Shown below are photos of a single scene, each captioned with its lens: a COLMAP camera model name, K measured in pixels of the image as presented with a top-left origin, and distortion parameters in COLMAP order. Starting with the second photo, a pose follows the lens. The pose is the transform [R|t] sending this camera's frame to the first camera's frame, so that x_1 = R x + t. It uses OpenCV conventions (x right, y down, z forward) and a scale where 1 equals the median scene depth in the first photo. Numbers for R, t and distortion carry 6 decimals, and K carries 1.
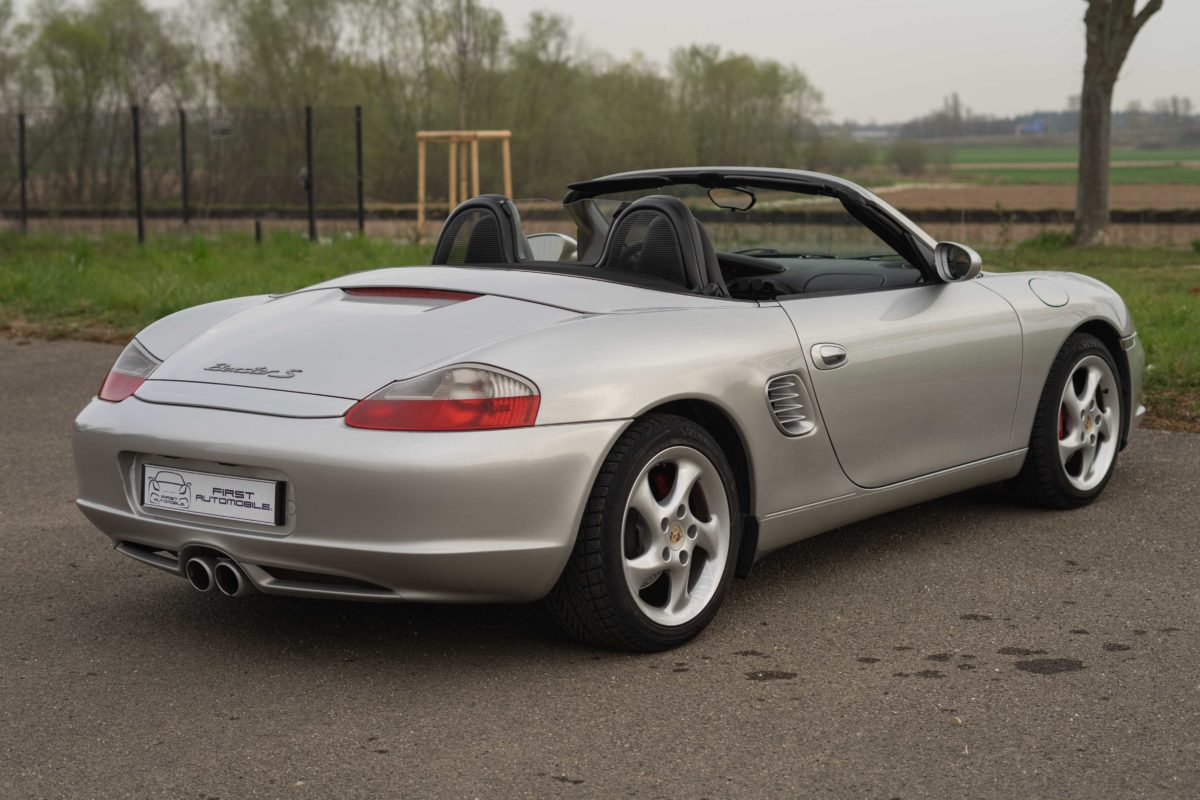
lens RADIAL K [[2021.4, 0, 600.0], [0, 2021.4, 400.0], [0, 0, 1]] dist [-0.116298, -0.029275]
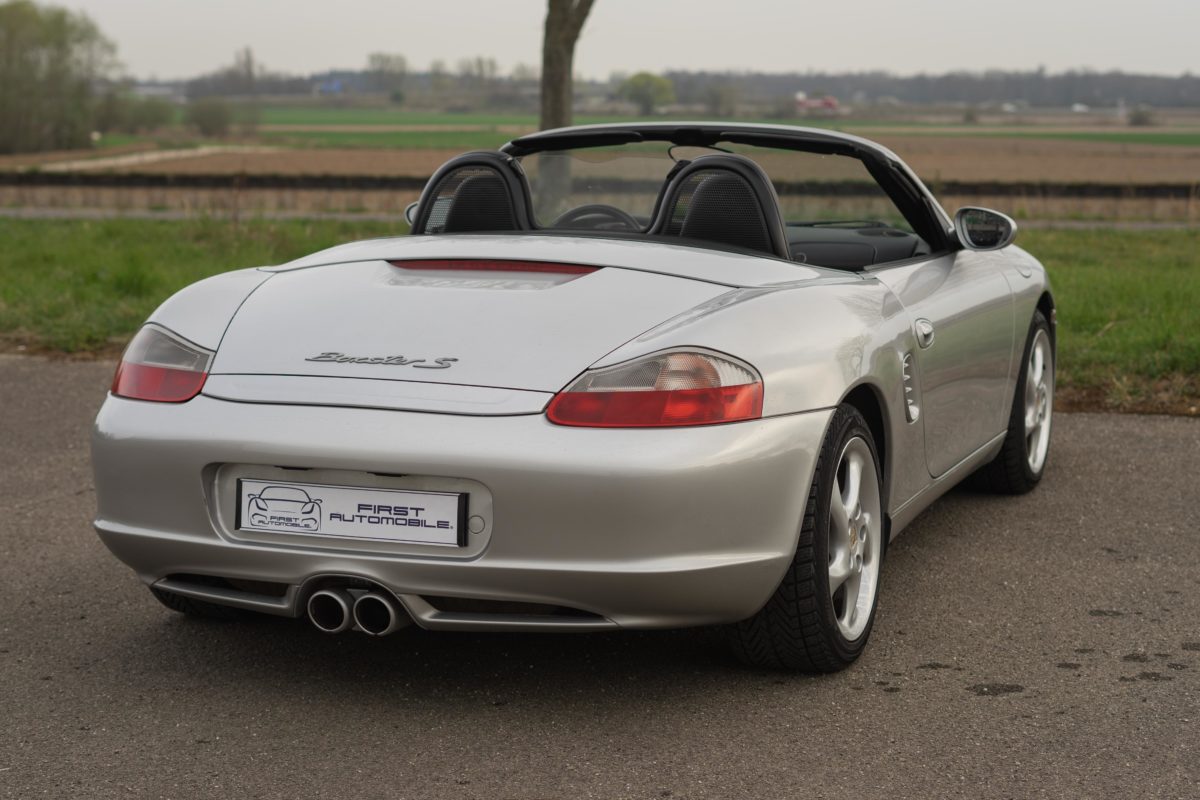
lens RADIAL K [[2187.0, 0, 600.0], [0, 2187.0, 400.0], [0, 0, 1]] dist [-0.024677, -0.060436]
pose [[0.953199, -0.023038, 0.301464, -0.363651], [0.020581, 0.999724, 0.011323, -0.006722], [-0.301642, -0.004588, 0.953410, 0.122902]]
